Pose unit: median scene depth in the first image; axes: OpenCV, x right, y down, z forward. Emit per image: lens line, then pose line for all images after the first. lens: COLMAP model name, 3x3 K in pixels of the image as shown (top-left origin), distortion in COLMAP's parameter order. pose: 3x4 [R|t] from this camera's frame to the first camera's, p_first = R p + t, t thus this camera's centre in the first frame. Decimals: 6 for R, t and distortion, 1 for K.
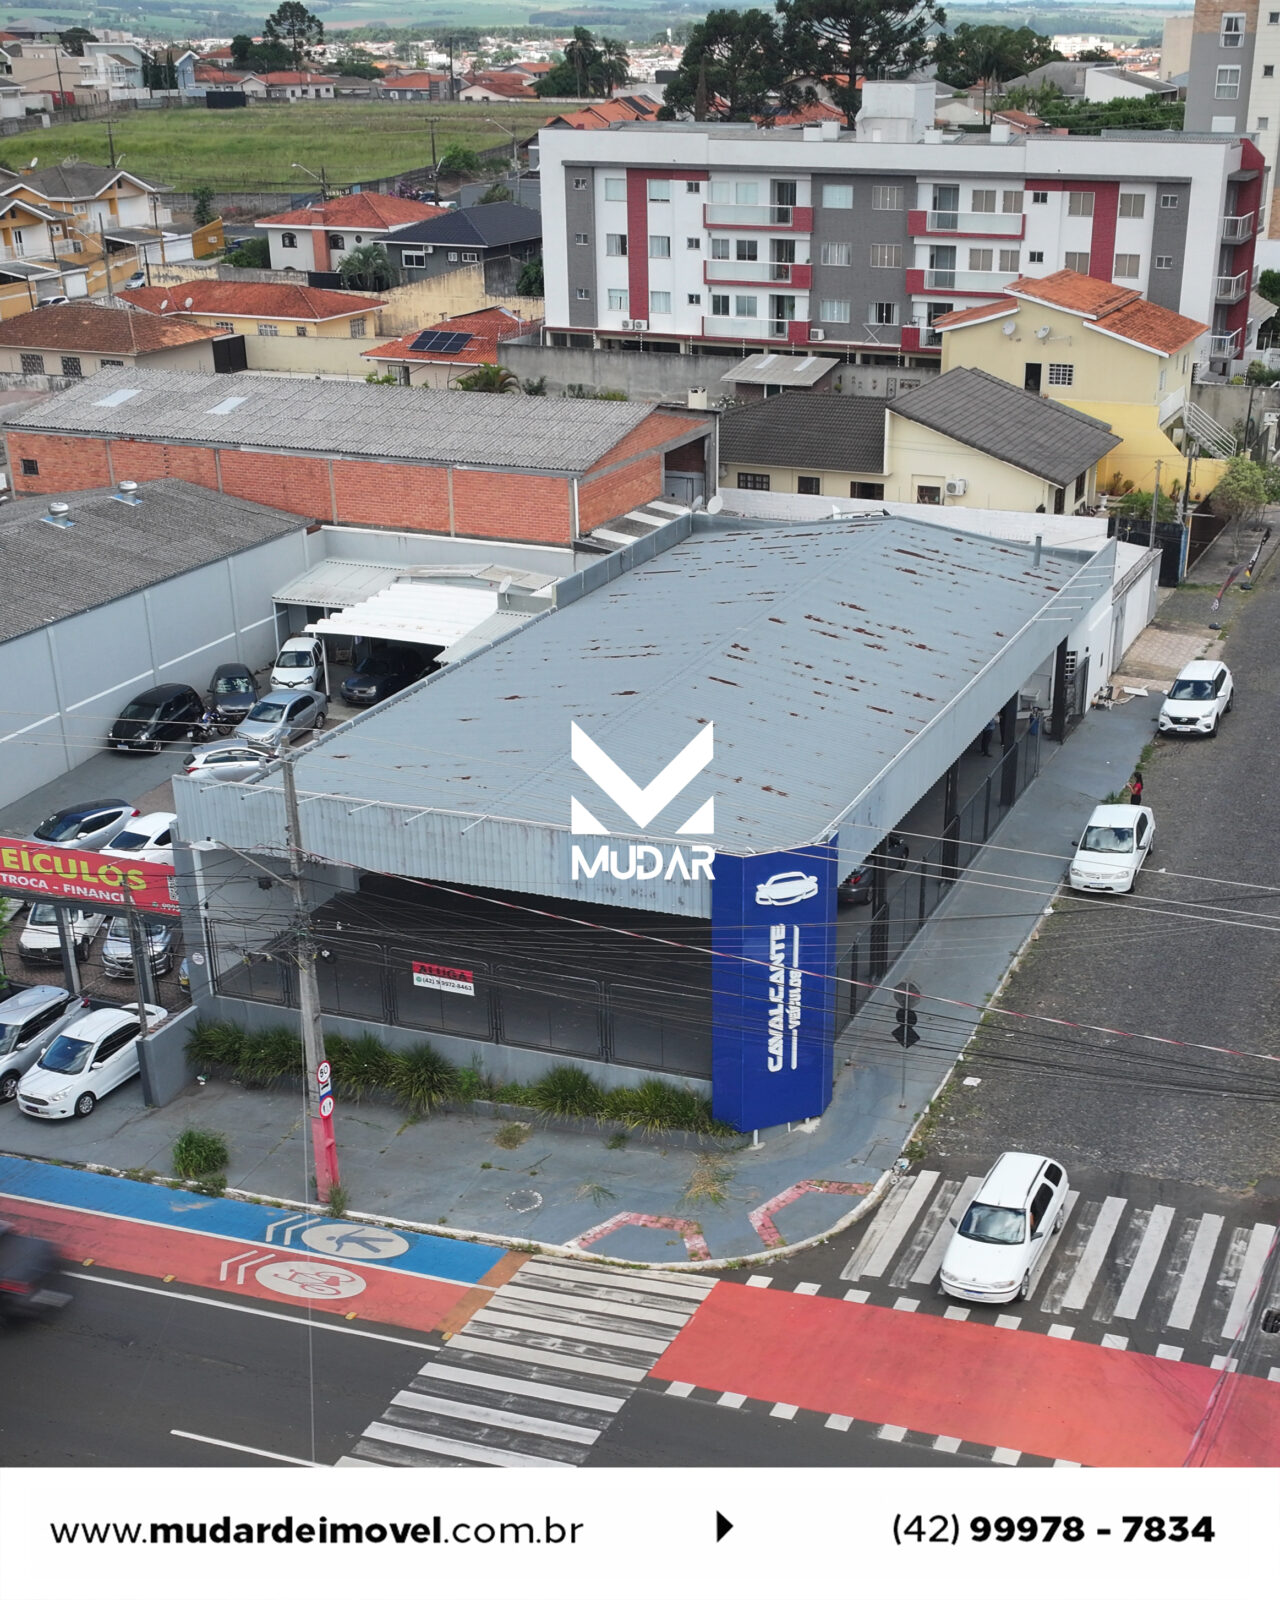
lens RADIAL K [[2013.7, 0, 644.0], [0, 2013.7, 800.7], [0, 0, 1]] dist [0.003069, 0.000000]
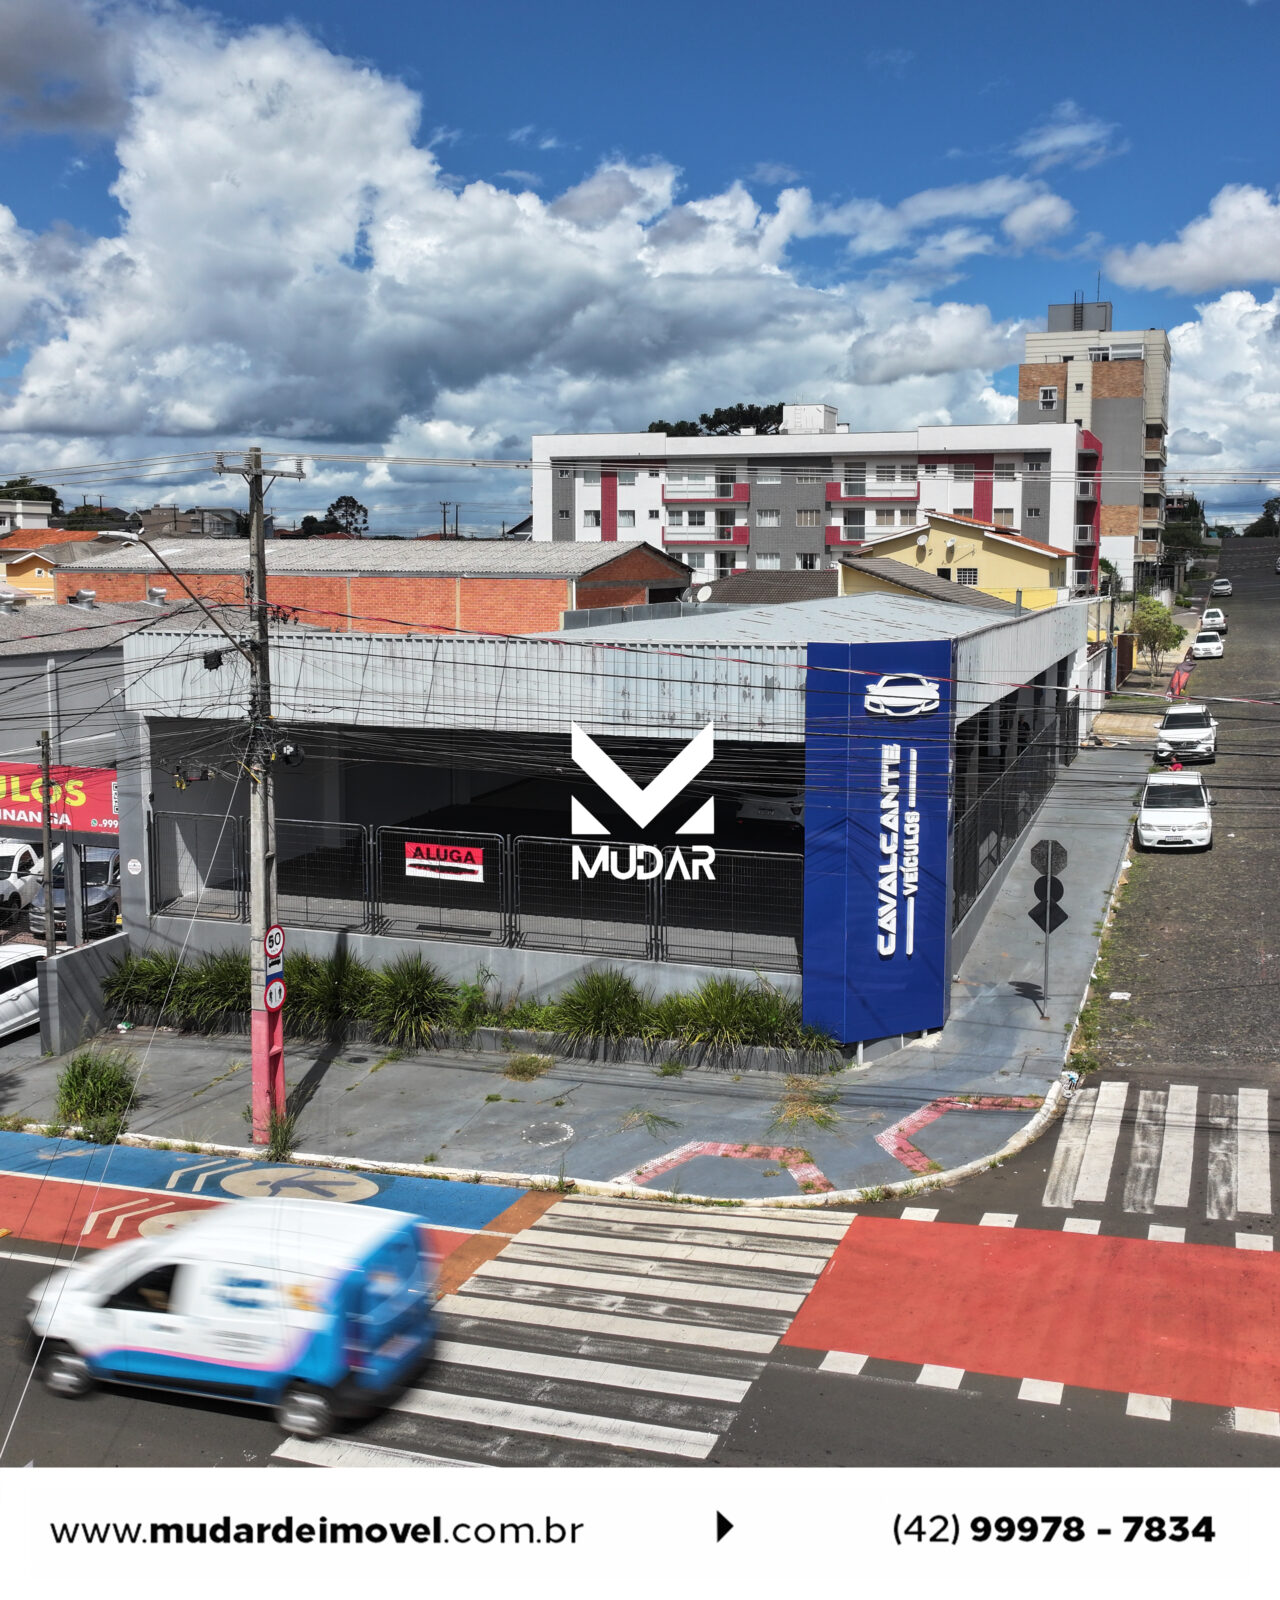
lens RADIAL K [[1230.1, 0, 634.5], [0, 1230.1, 796.1], [0, 0, 1]] dist [0.002553, -0.009161]
pose [[0.997570, 0.019622, 0.066851, -0.060298], [0.001904, 0.951483, -0.307696, 0.218037], [-0.069645, 0.307076, 0.949133, 0.550516]]
